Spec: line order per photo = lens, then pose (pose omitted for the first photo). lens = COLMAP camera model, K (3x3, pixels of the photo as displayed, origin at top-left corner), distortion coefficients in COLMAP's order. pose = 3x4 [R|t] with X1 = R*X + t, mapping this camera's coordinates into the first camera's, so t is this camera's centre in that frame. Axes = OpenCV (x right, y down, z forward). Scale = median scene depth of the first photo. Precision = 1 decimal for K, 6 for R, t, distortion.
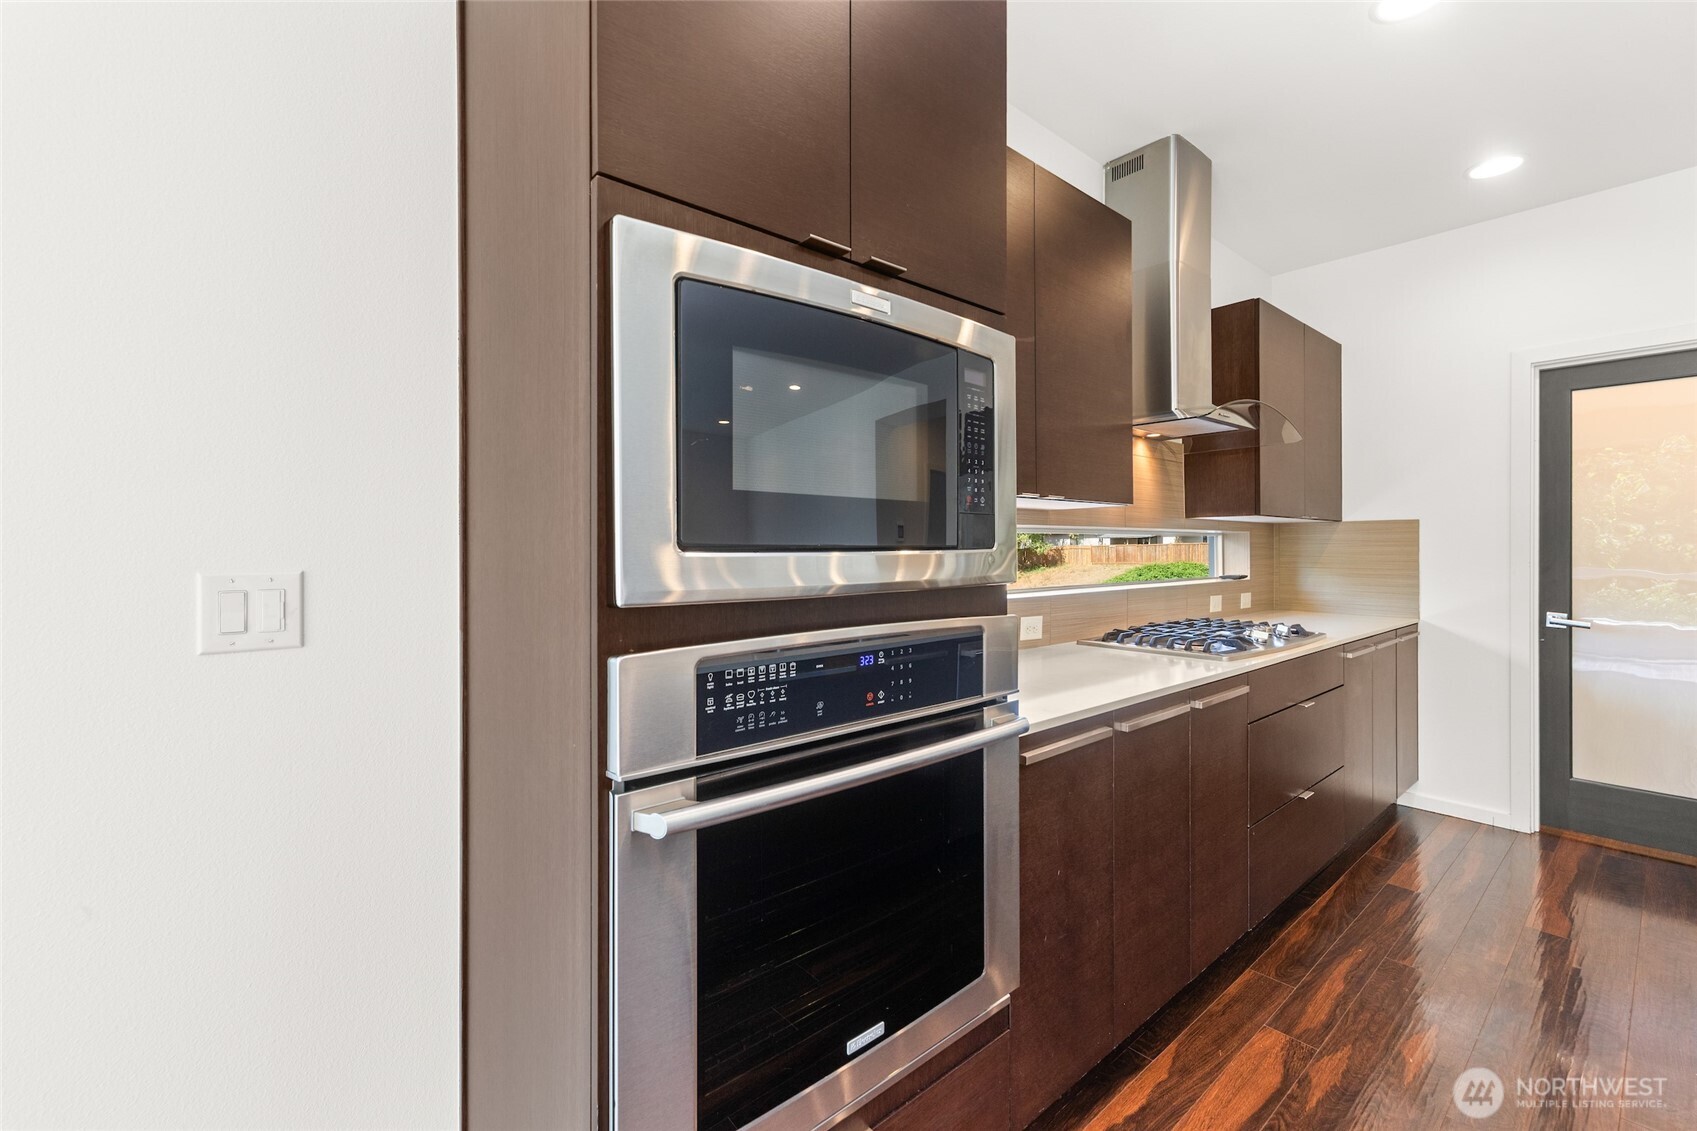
lens RADIAL K [[715.5, 0, 851.5], [0, 715.5, 549.8], [0, 0, 1]] dist [0.007632, -0.001884]
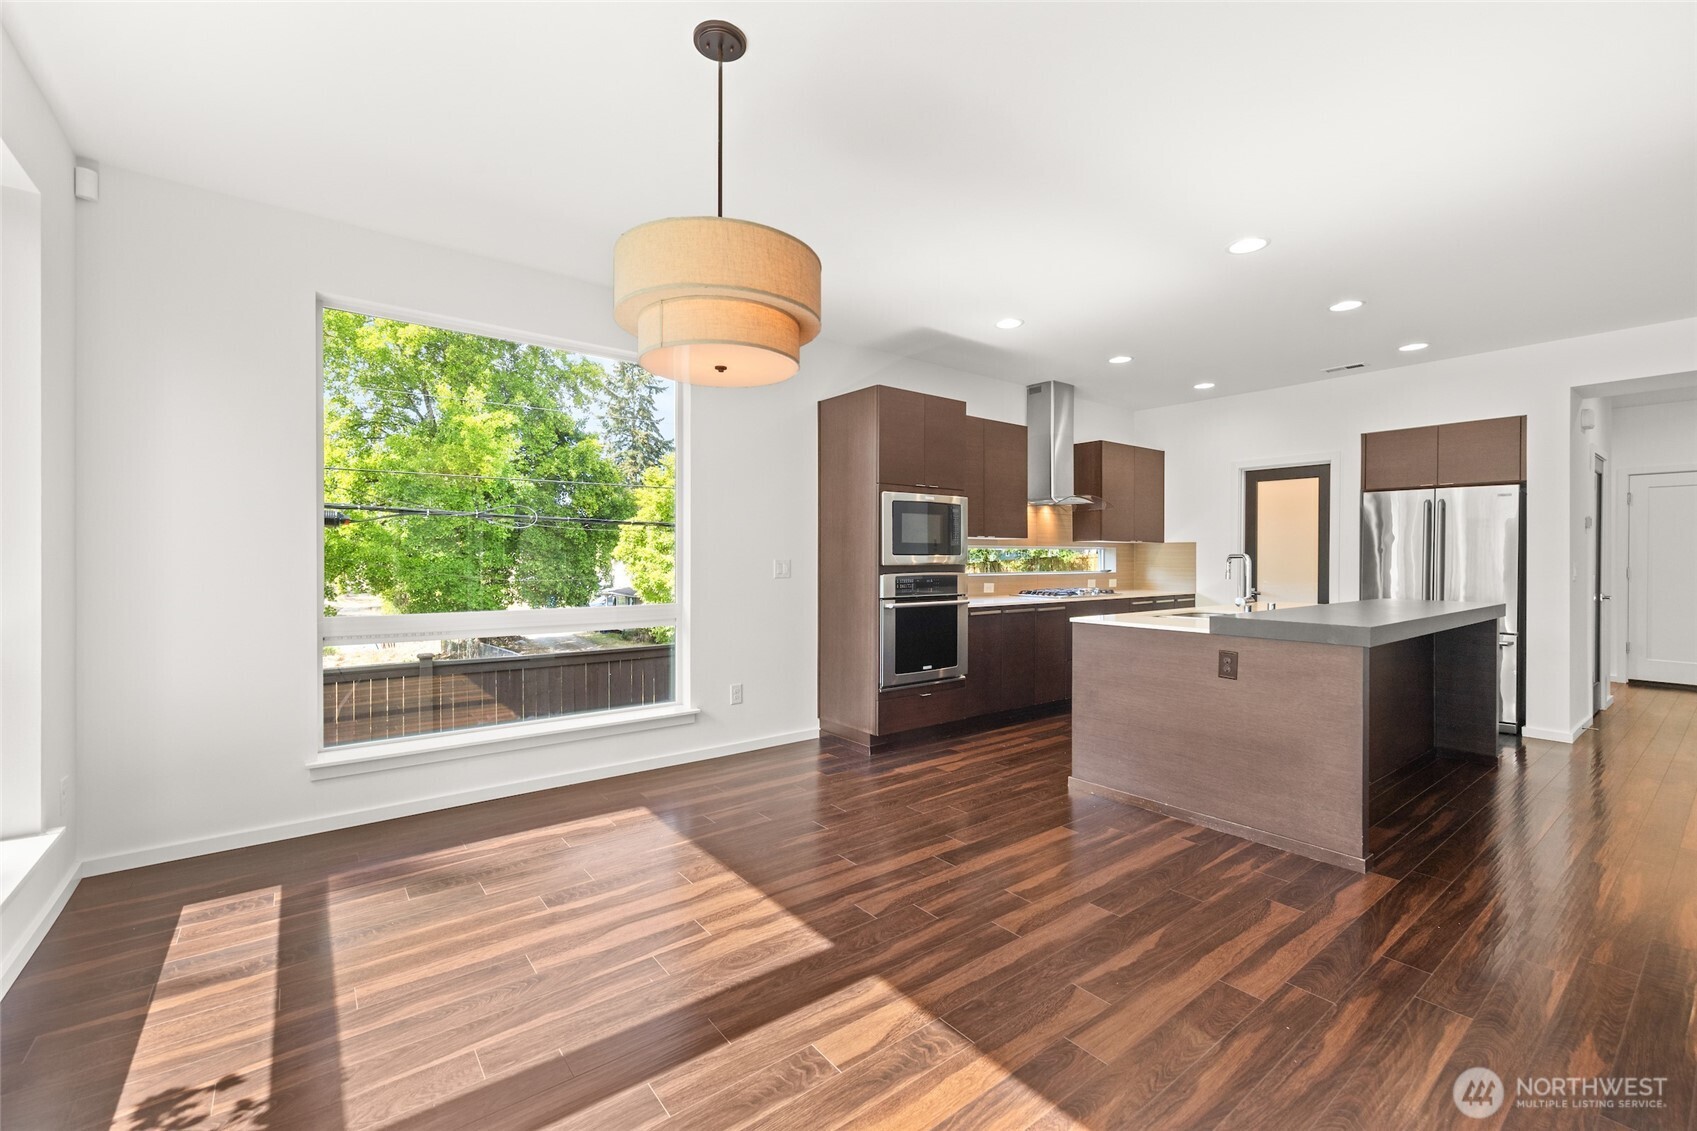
lens RADIAL K [[716.5, 0, 849.2], [0, 716.5, 558.0], [0, 0, 1]] dist [0.004293, 0.000270]
pose [[0.998777, 0.005397, -0.049140, -0.178677], [-0.005355, 0.999985, 0.000991, 0.012505], [0.049145, -0.000727, 0.998791, -2.475981]]
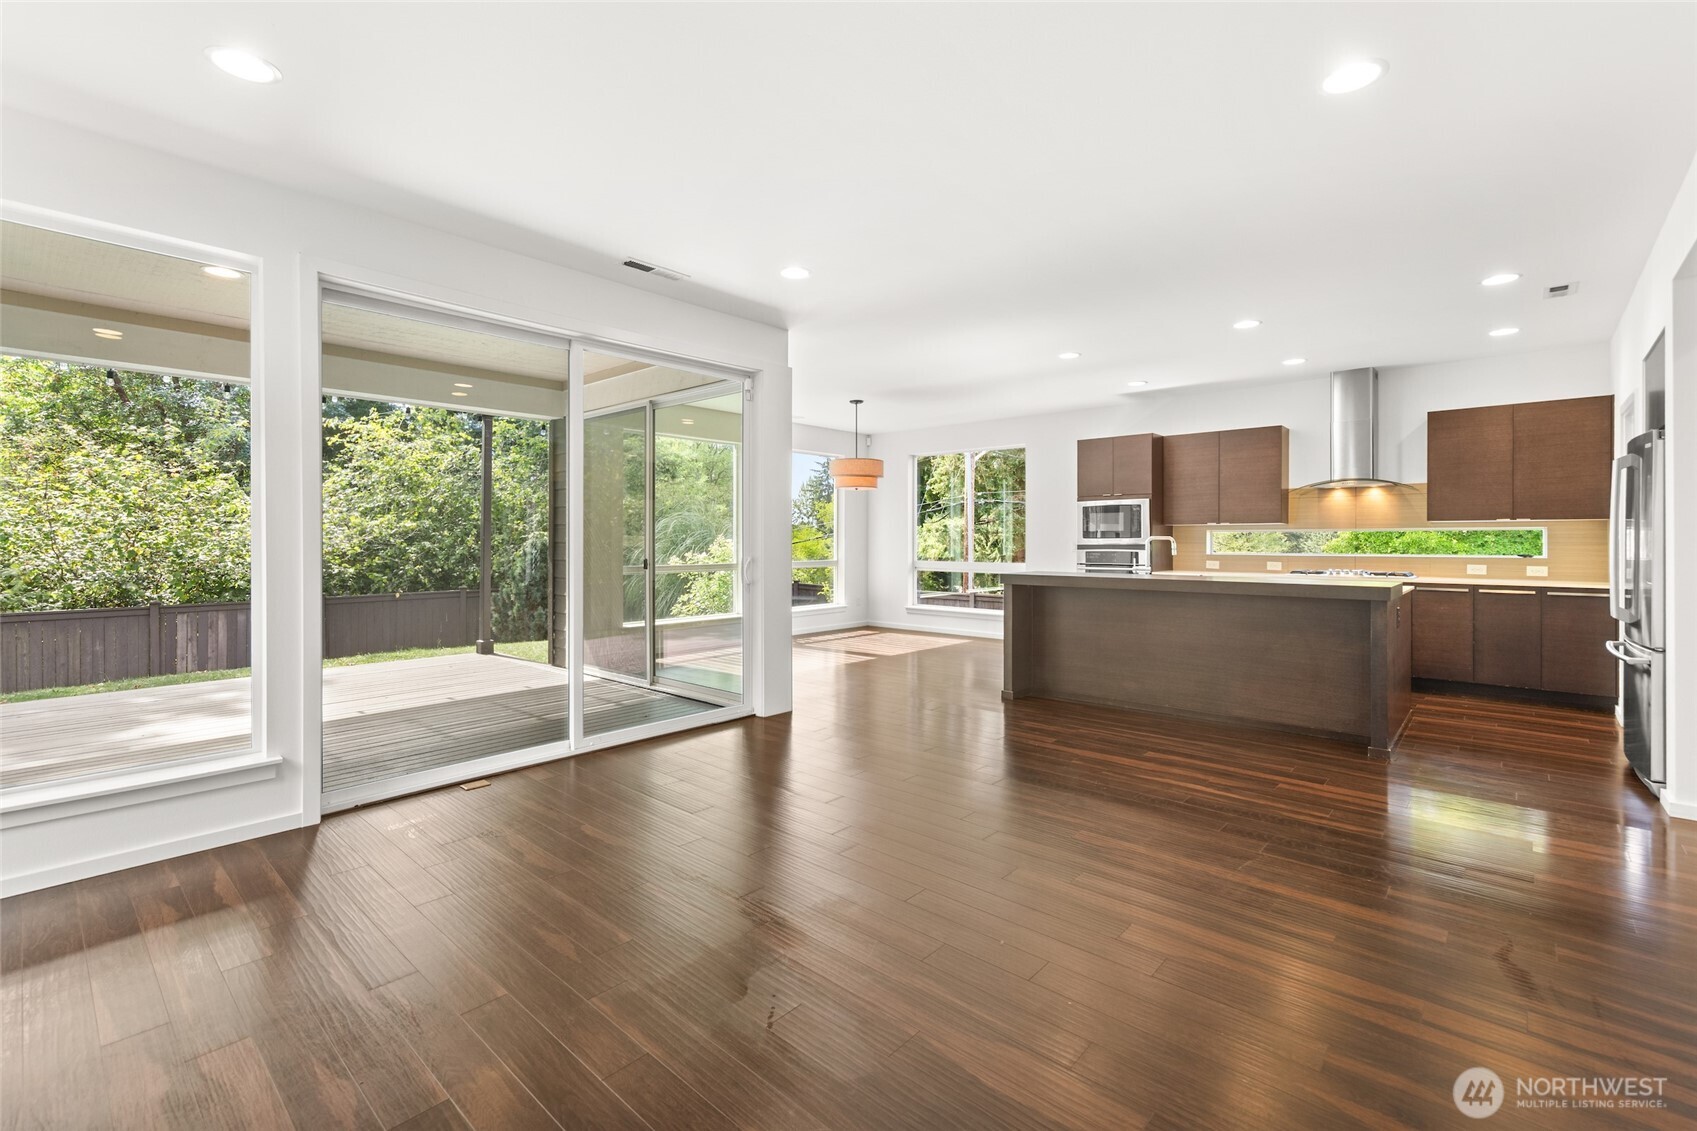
lens RADIAL K [[742.5, 0, 851.0], [0, 742.5, 538.7], [0, 0, 1]] dist [0.005534, 0.000227]
pose [[0.125823, 0.003439, -0.992047, 5.002509], [0.001378, 0.999992, 0.003641, -0.020493], [0.992052, -0.001825, 0.125817, -1.753606]]
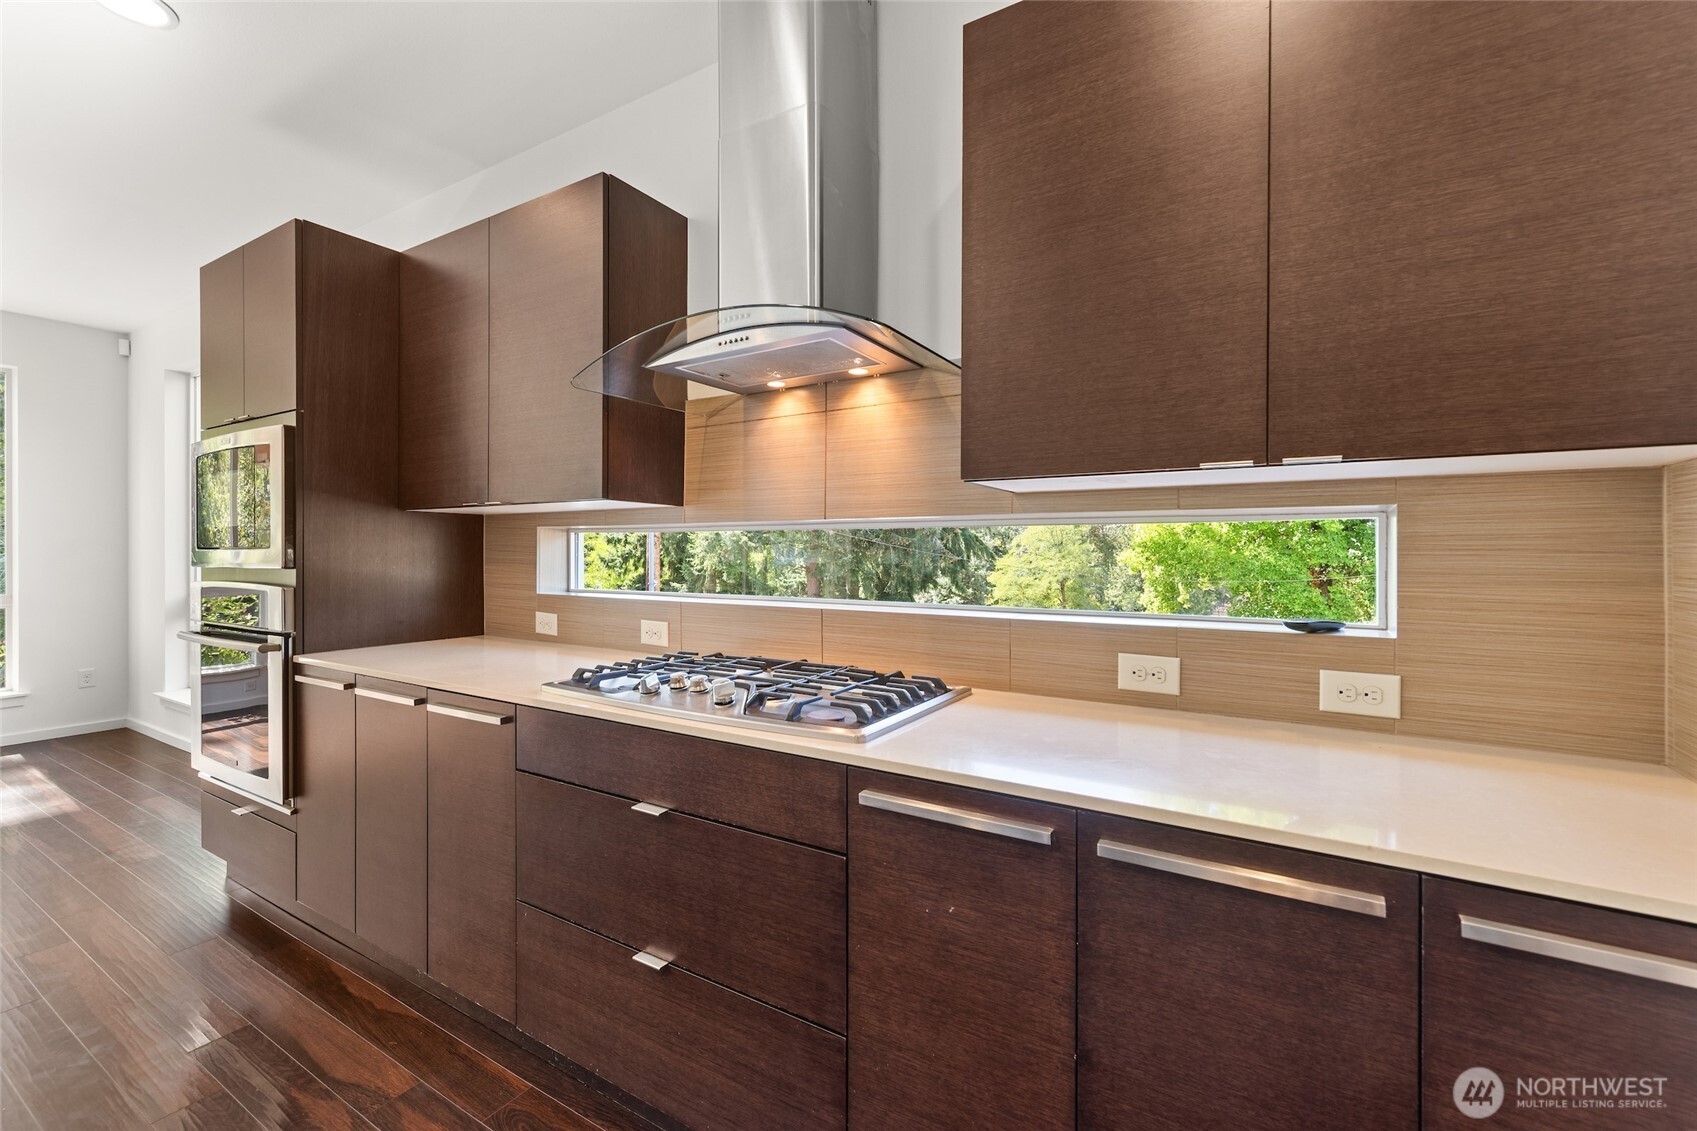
lens RADIAL K [[715.5, 0, 851.5], [0, 715.5, 549.8], [0, 0, 1]] dist [0.007632, -0.001884]
pose [[0.300722, 0.004693, -0.953700, 2.075071], [-0.002283, 0.999989, 0.004201, -0.009066], [0.953709, 0.000914, 0.300729, 1.621611]]
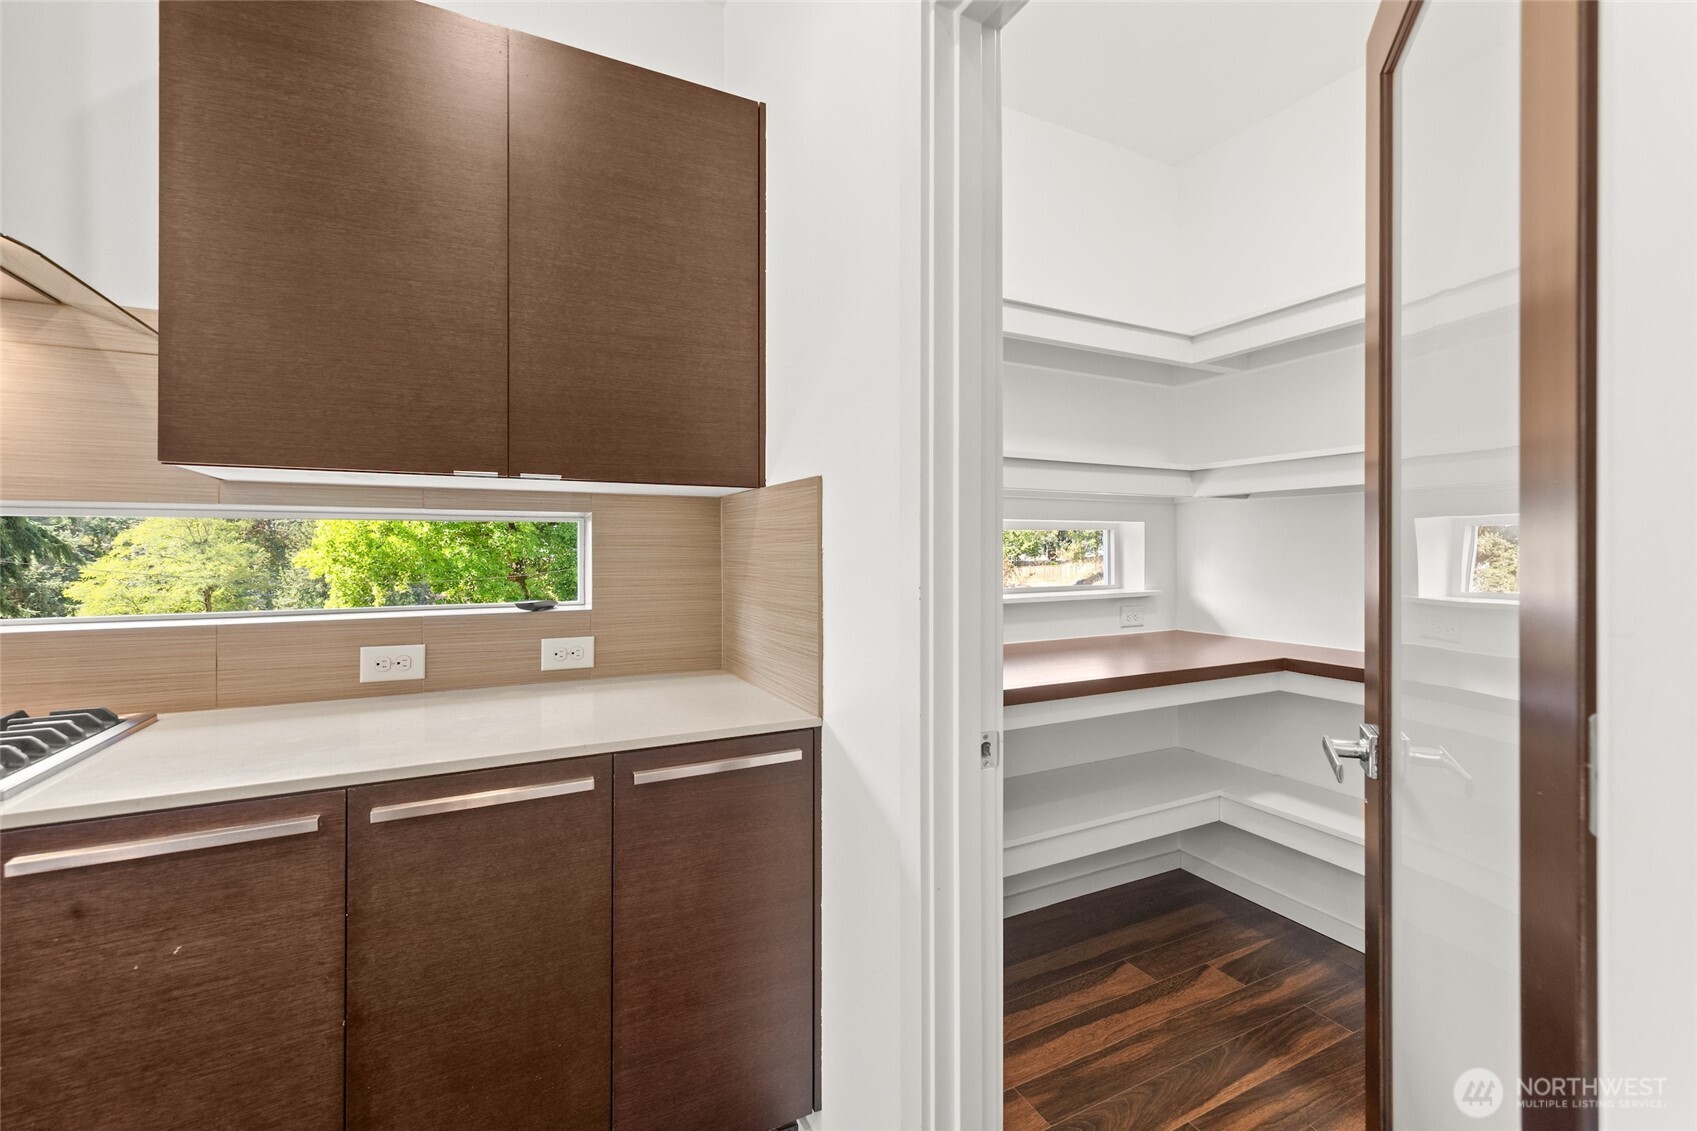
lens RADIAL K [[715.5, 0, 851.5], [0, 715.5, 549.8], [0, 0, 1]] dist [0.007632, -0.001884]
pose [[0.969633, 0.002929, -0.244547, 2.161760], [-0.002486, 0.999995, 0.002121, -0.002994], [0.244552, -0.001449, 0.969635, 1.451387]]
